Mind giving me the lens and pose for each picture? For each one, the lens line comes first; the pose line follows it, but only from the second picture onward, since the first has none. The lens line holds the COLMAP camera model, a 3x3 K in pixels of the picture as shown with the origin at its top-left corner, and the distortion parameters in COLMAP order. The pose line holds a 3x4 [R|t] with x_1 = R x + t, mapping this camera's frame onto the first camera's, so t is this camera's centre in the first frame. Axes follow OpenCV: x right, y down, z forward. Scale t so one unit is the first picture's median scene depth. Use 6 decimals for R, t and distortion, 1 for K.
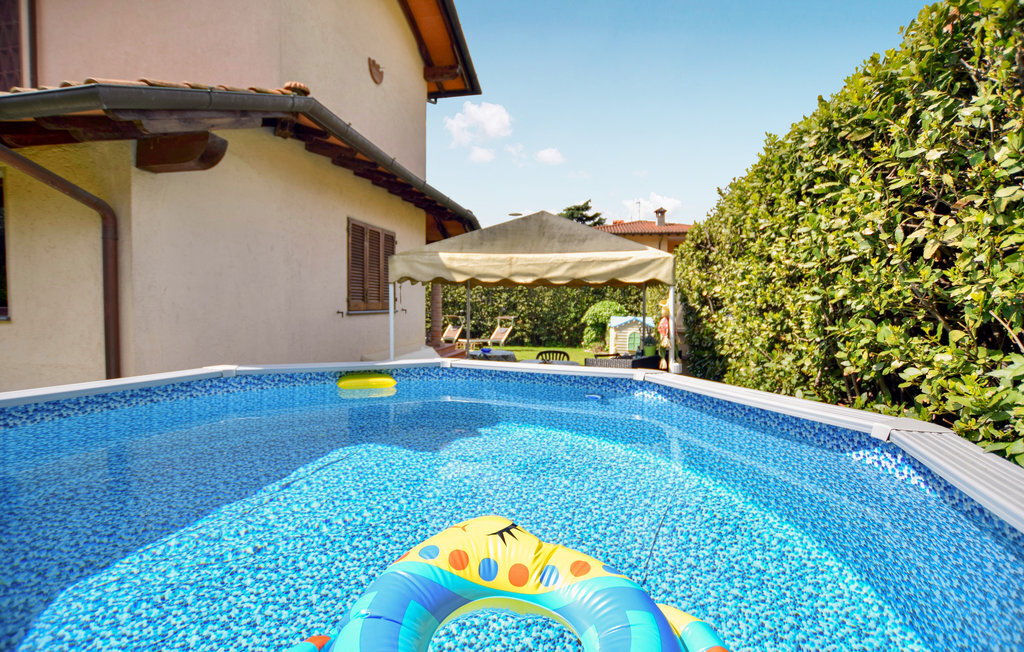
lens RADIAL K [[461.0, 0, 510.8], [0, 461.0, 314.5], [0, 0, 1]] dist [-0.019511, 0.000208]
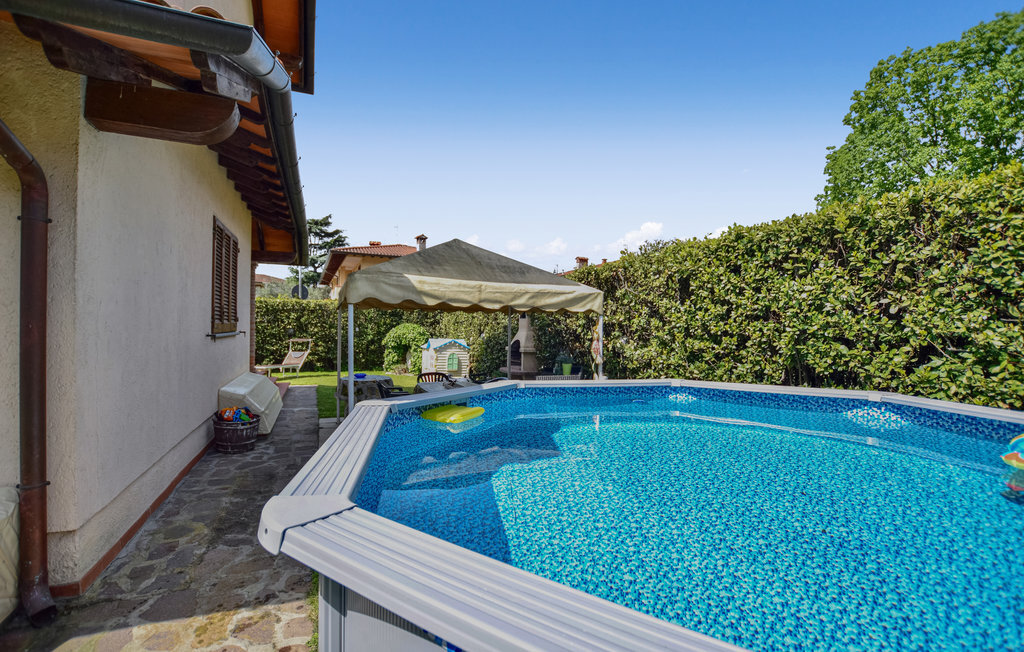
lens RADIAL K [[462.0, 0, 511.9], [0, 462.0, 331.9], [0, 0, 1]] dist [-0.023137, -0.000123]
pose [[0.826668, 0.004097, 0.562675, -0.439487], [0.000615, 0.999966, -0.008185, -0.004728], [-0.562689, 0.007113, 0.826638, 0.061848]]
